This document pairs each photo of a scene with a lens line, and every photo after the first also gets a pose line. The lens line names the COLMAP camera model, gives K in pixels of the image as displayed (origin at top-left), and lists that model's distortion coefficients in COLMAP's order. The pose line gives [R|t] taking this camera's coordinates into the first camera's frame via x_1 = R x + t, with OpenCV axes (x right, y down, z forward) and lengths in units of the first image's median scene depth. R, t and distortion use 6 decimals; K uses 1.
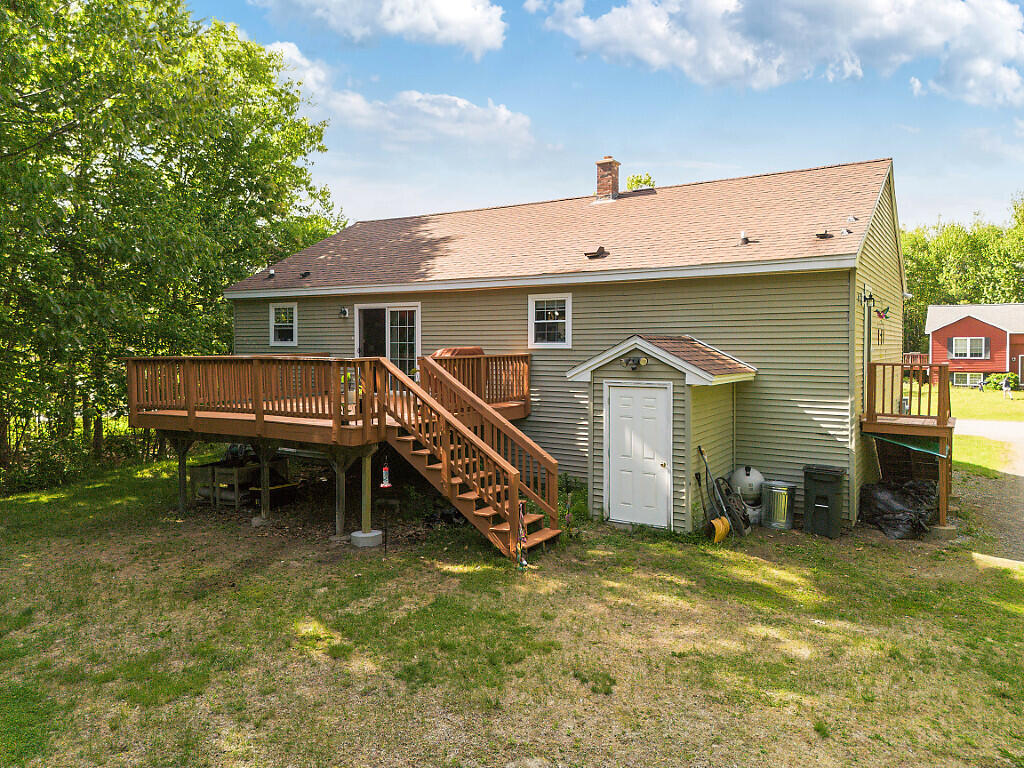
lens RADIAL K [[733.5, 0, 504.8], [0, 733.5, 355.8], [0, 0, 1]] dist [0.074254, -0.065447]
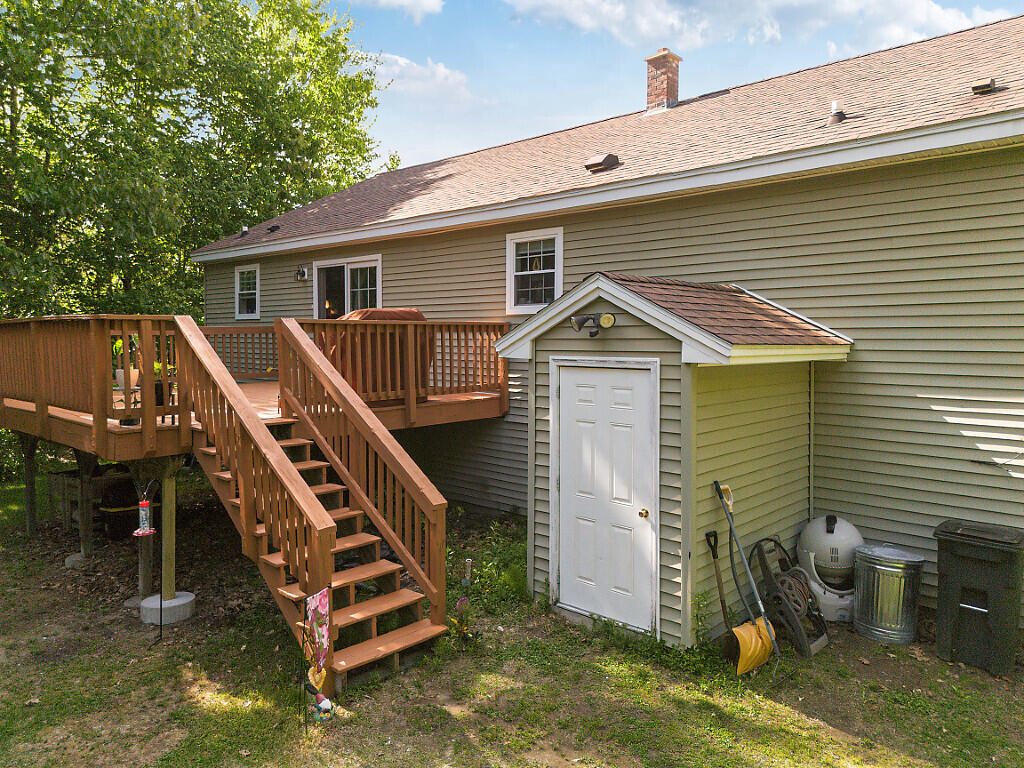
lens RADIAL K [[733.5, 0, 502.9], [0, 733.5, 355.7], [0, 0, 1]] dist [0.074254, -0.065447]
pose [[0.981532, 0.006934, -0.191174, 0.199697], [-0.004813, 0.999922, 0.011553, 0.025697], [0.191239, -0.010419, 0.981488, 0.423007]]
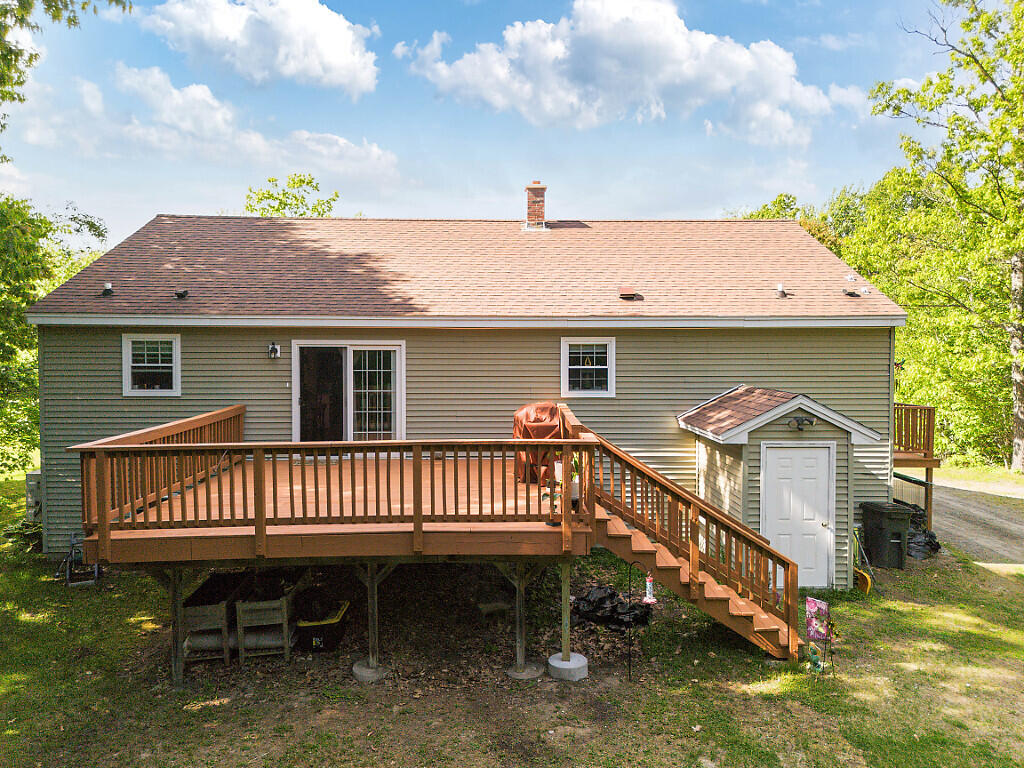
lens RADIAL K [[733.5, 0, 510.0], [0, 733.5, 361.2], [0, 0, 1]] dist [0.074254, -0.065447]
pose [[0.835643, -0.012399, 0.549132, -0.638136], [0.007841, 0.999913, 0.010645, -0.080541], [-0.549216, -0.004590, 0.835668, 0.366359]]
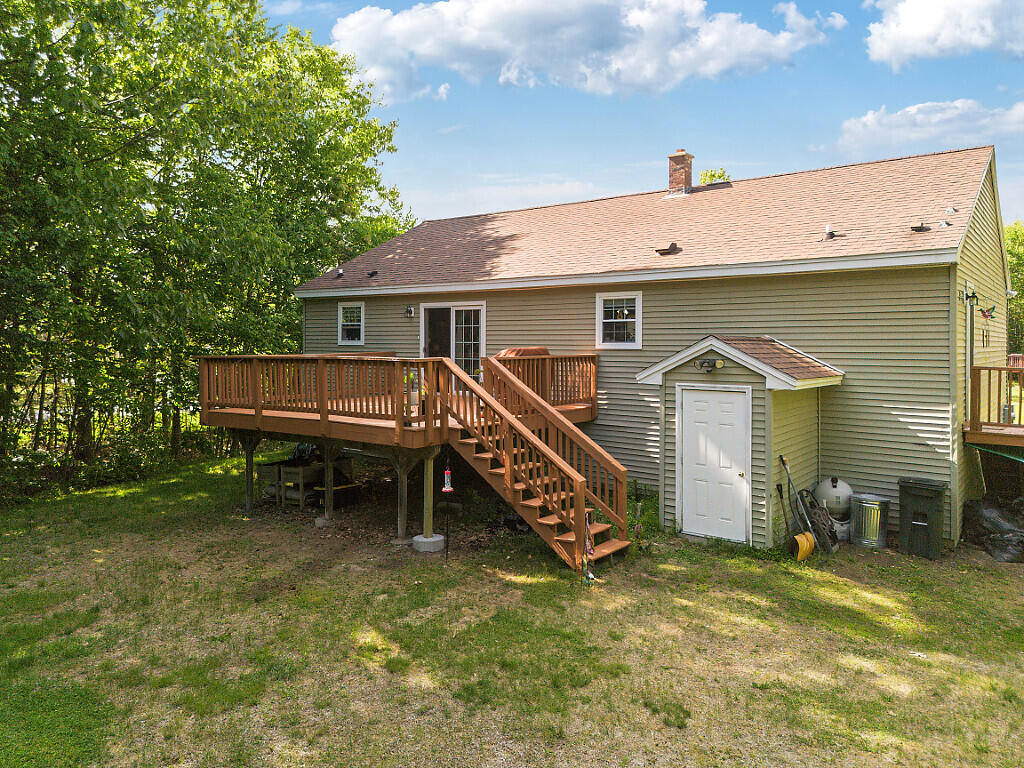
lens RADIAL K [[733.5, 0, 504.7], [0, 733.5, 346.3], [0, 0, 1]] dist [0.074254, -0.065447]
pose [[0.995733, 0.004454, -0.092179, 0.002137], [-0.005427, 0.999932, -0.010315, -0.003172], [0.092126, 0.010771, 0.995689, 0.033957]]
